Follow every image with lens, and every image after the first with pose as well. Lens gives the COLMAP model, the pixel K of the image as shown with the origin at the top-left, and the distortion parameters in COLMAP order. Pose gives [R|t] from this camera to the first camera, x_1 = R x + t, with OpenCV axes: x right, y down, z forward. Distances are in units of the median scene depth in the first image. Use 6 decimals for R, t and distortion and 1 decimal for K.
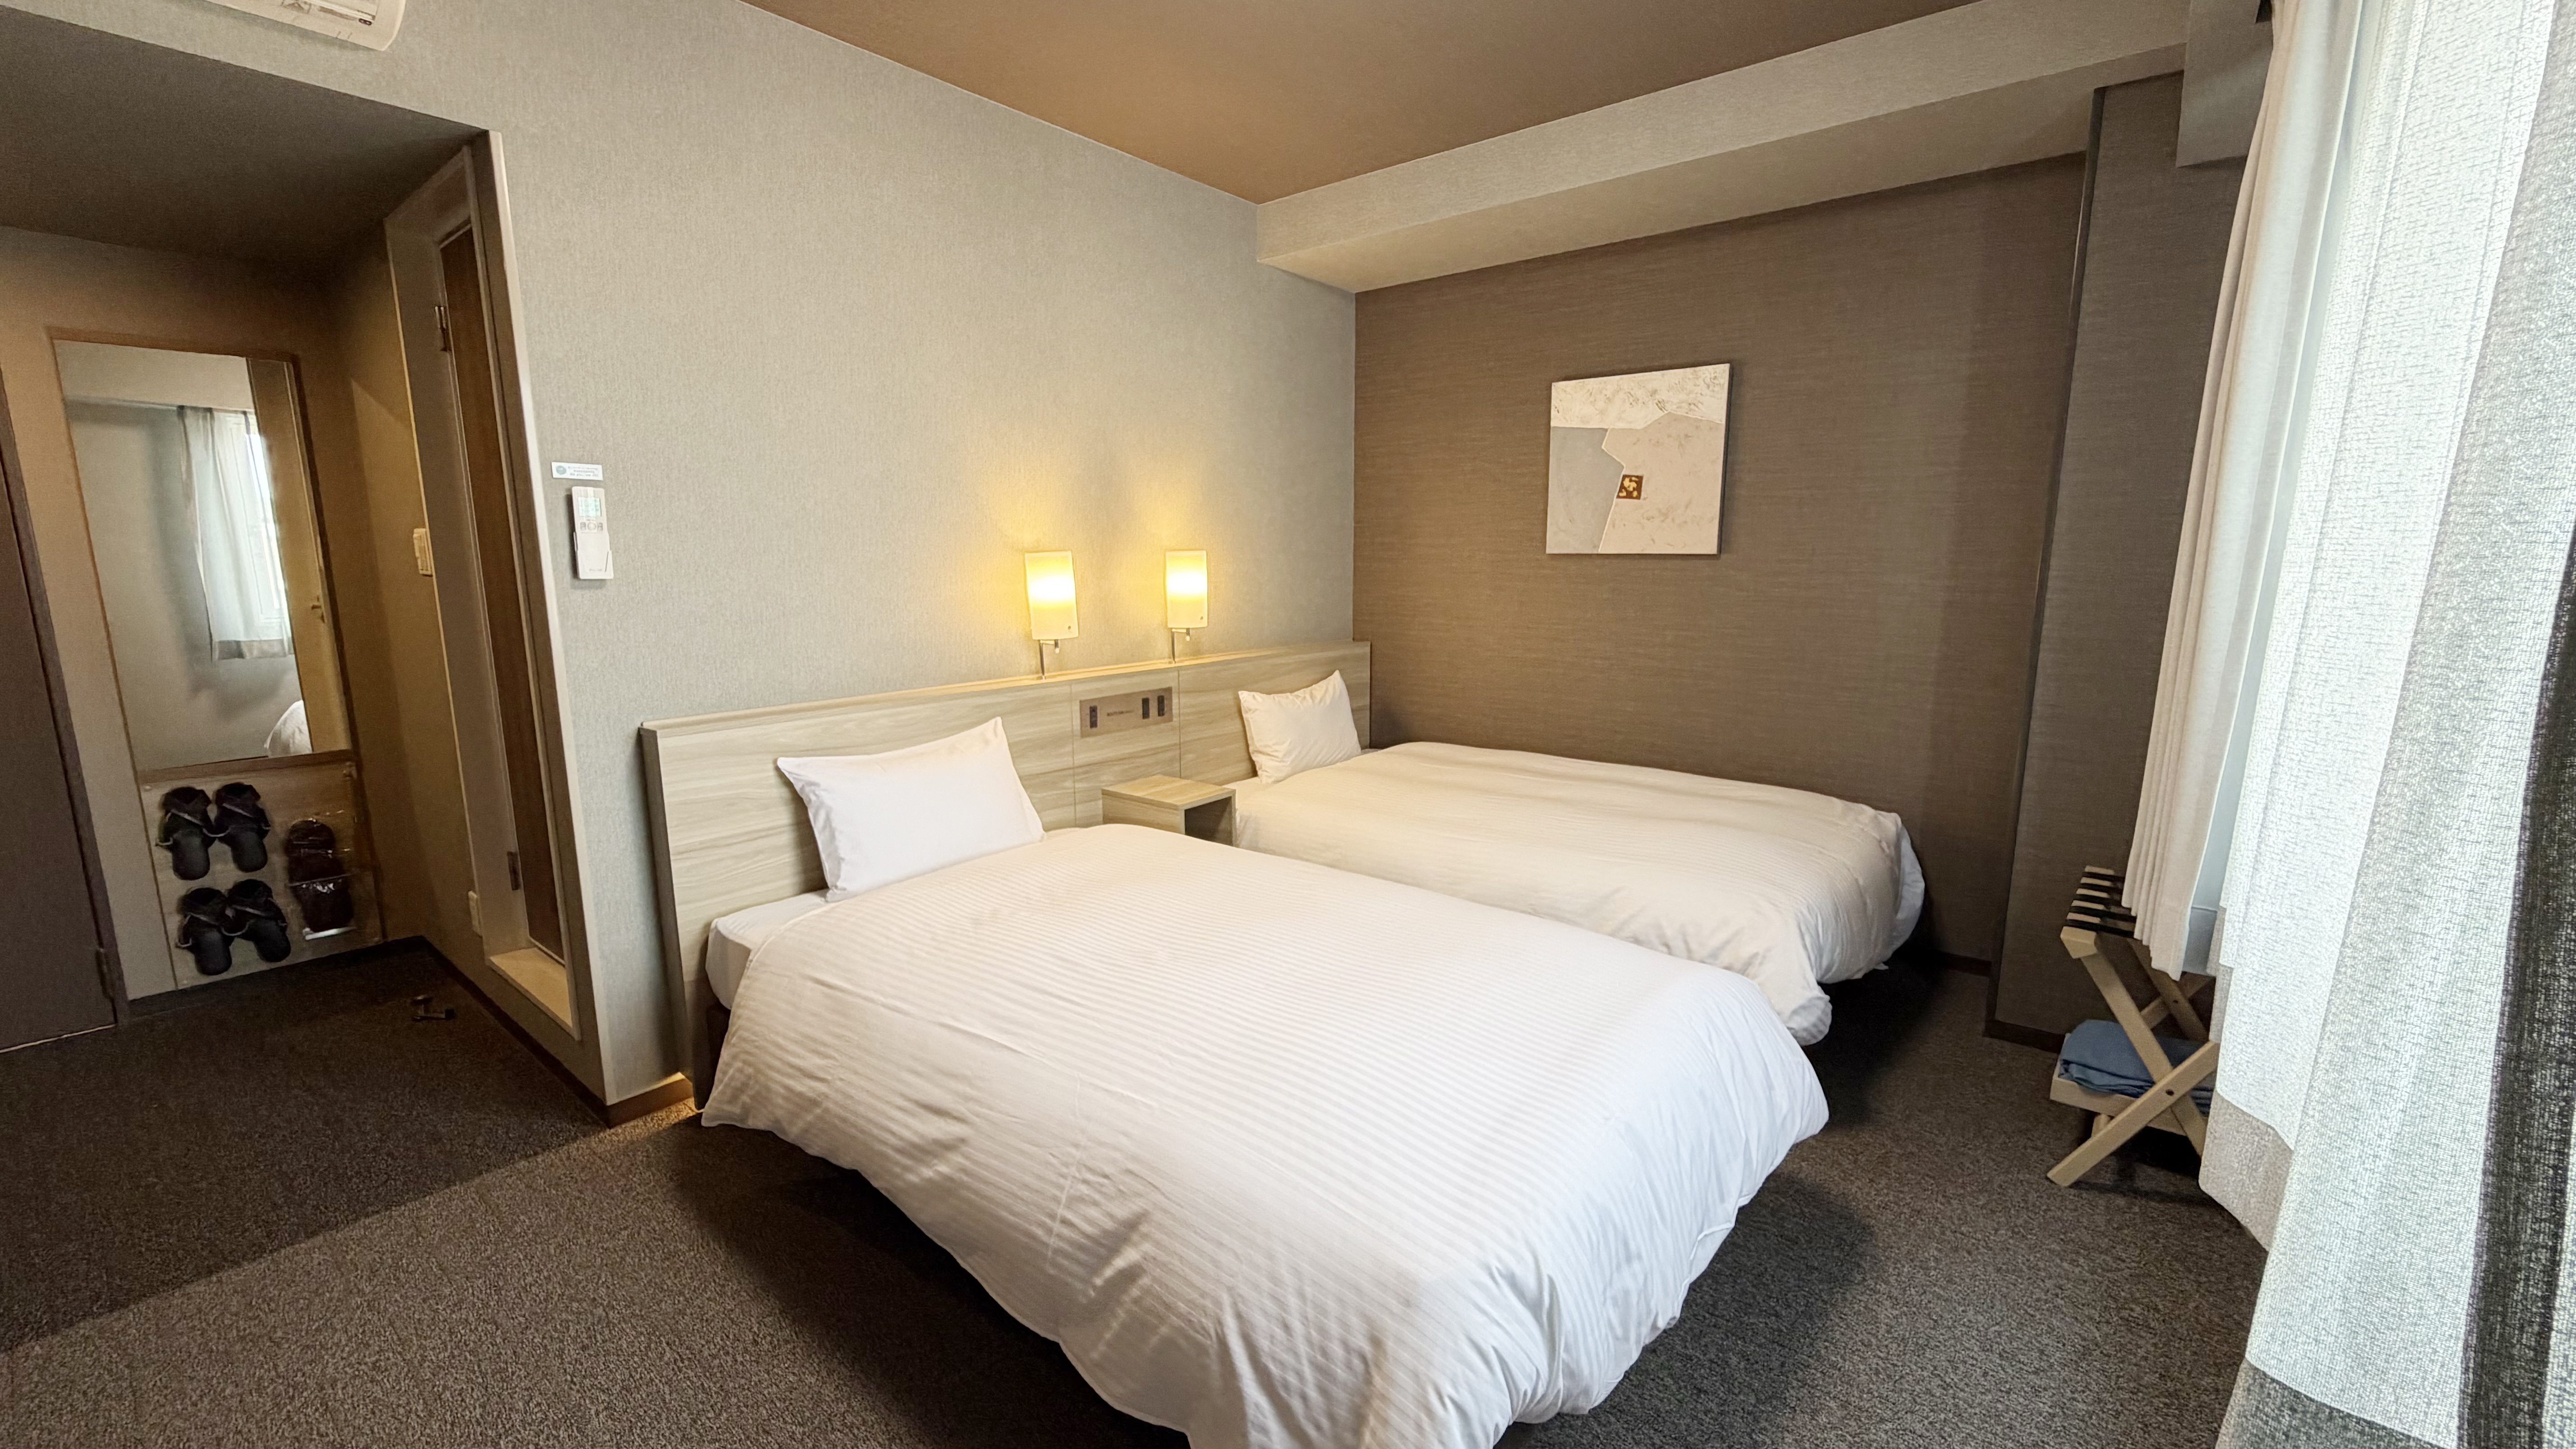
lens RADIAL K [[1032.9, 0, 1288.0], [0, 1032.9, 724.5], [0, 0, 1]] dist [-0.000553, -0.000112]
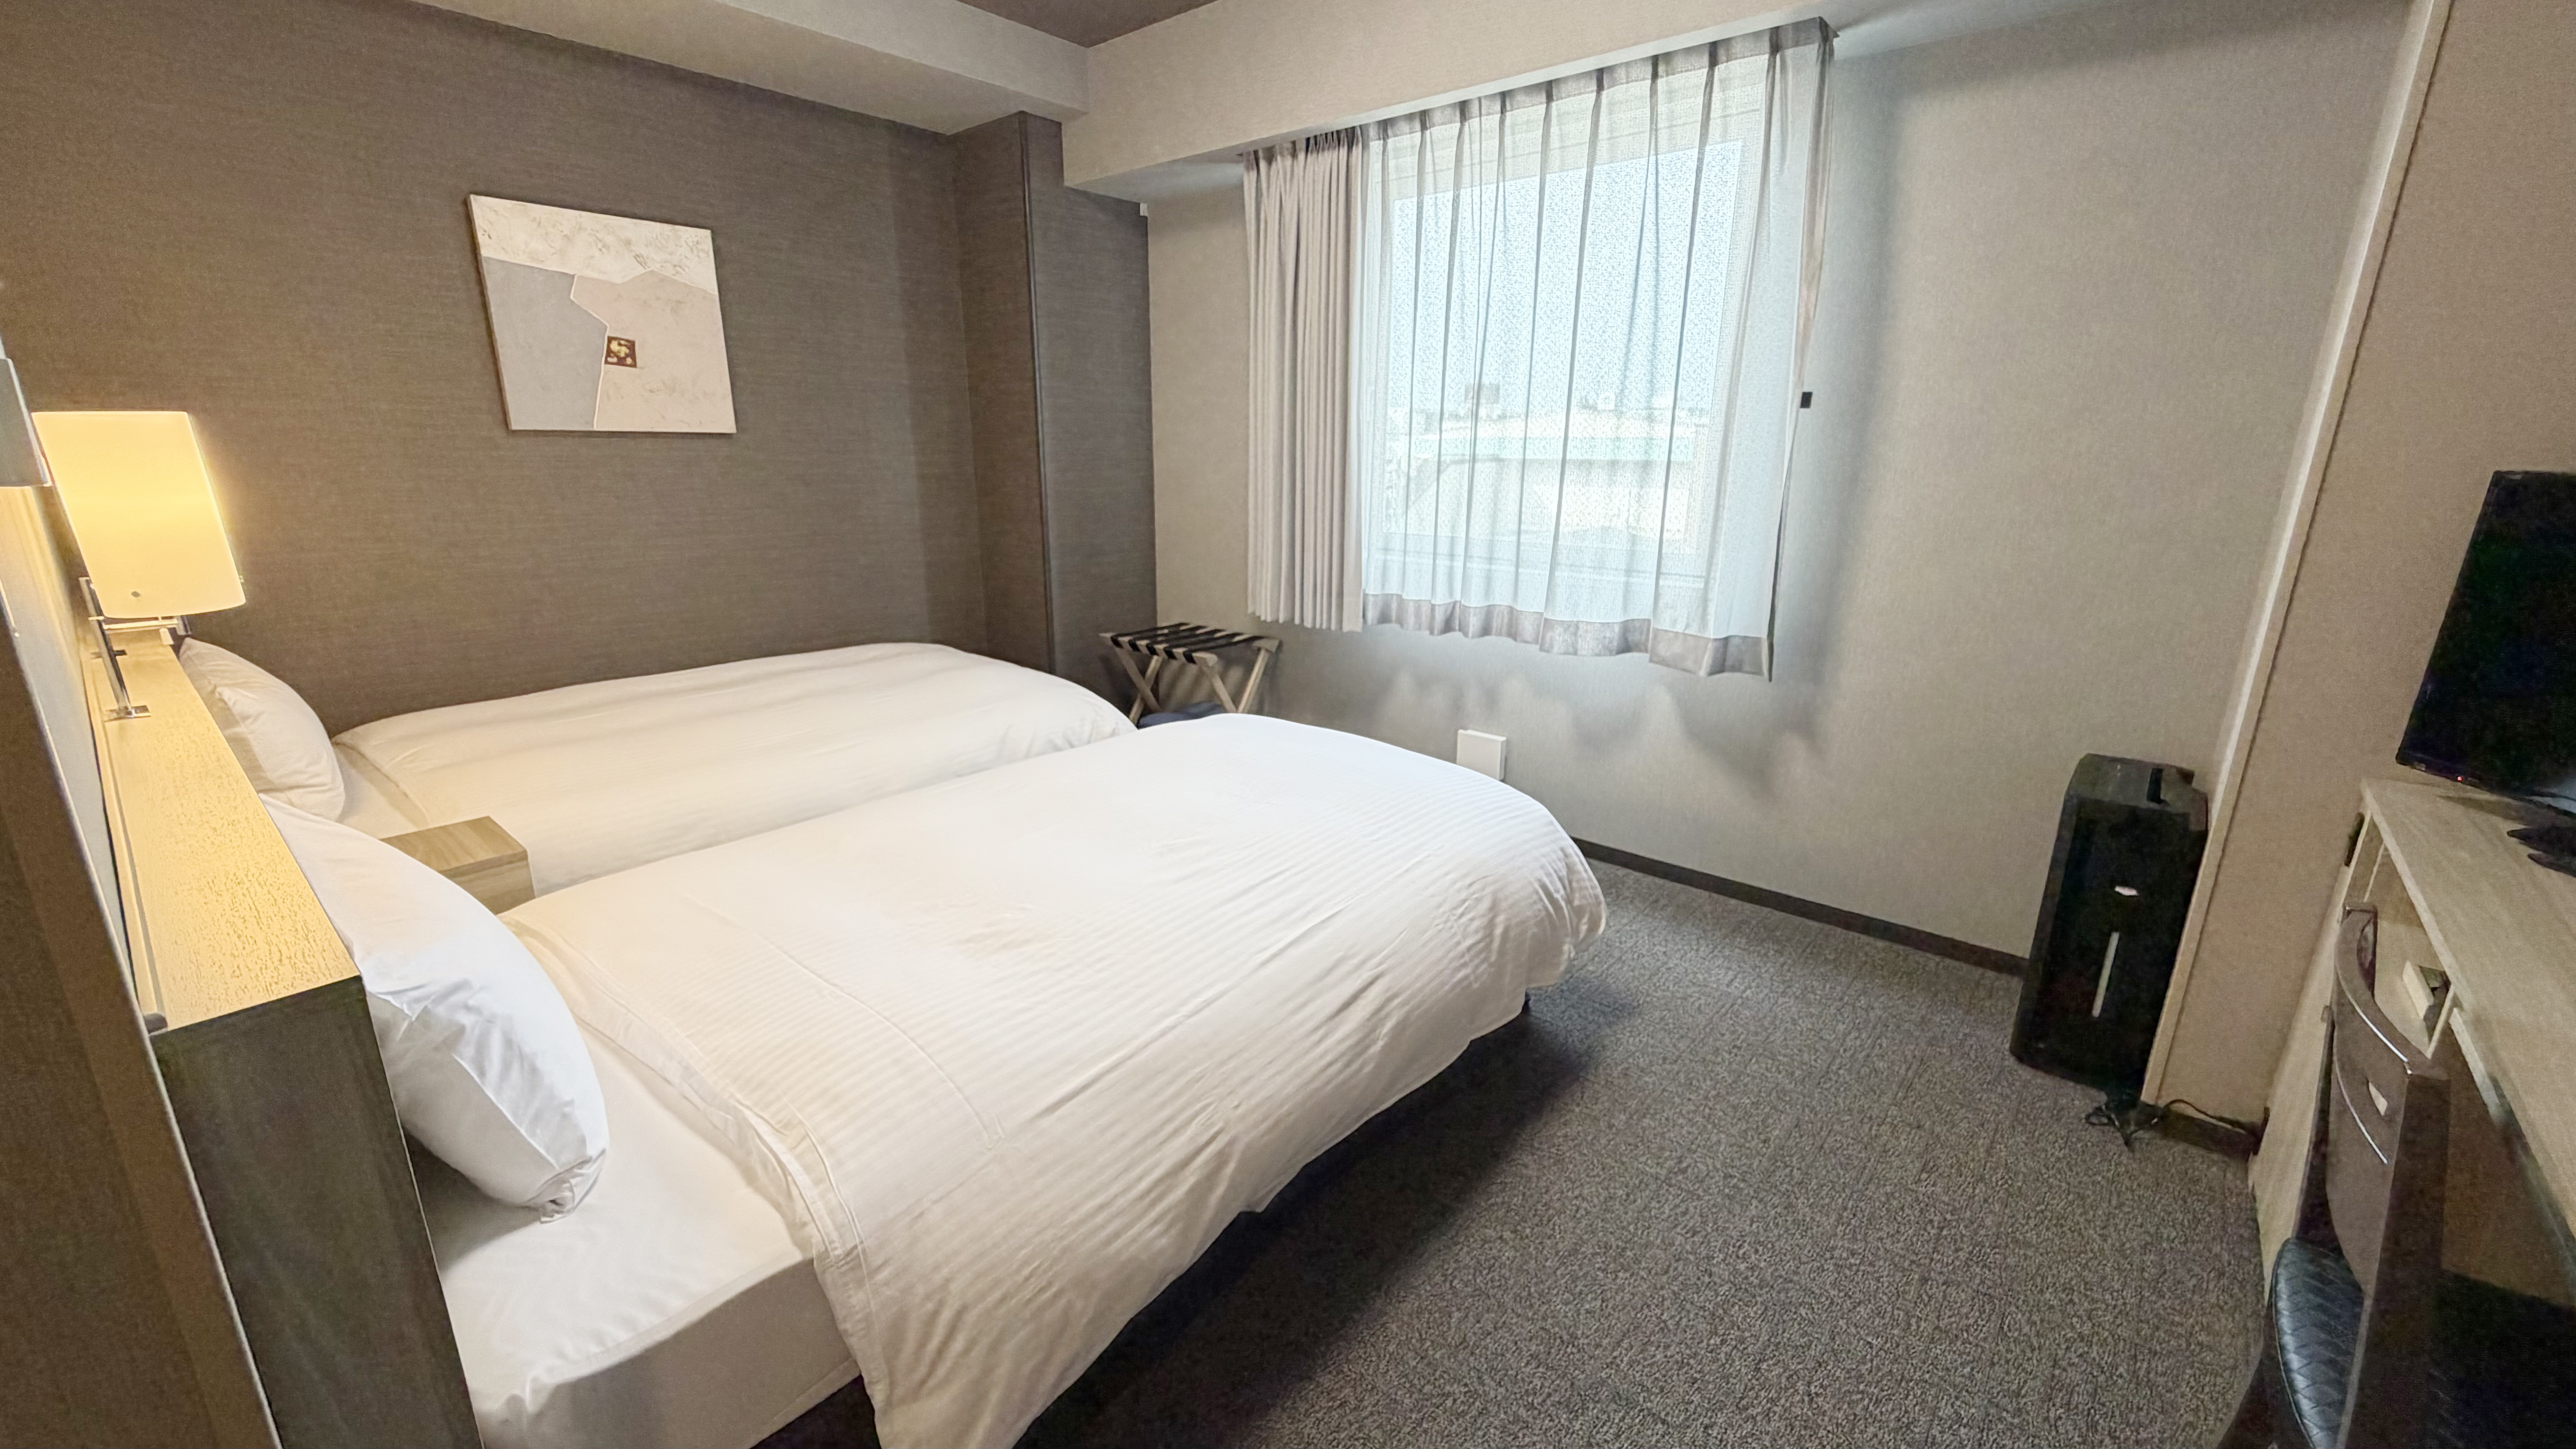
lens RADIAL K [[1032.9, 0, 1288.0], [0, 1032.9, 724.5], [0, 0, 1]] dist [-0.000553, -0.000112]
pose [[0.019026, -0.262772, 0.964670, -0.596028], [0.159151, 0.953339, 0.256547, -0.069478], [-0.987071, 0.148647, 0.059959, 0.465532]]
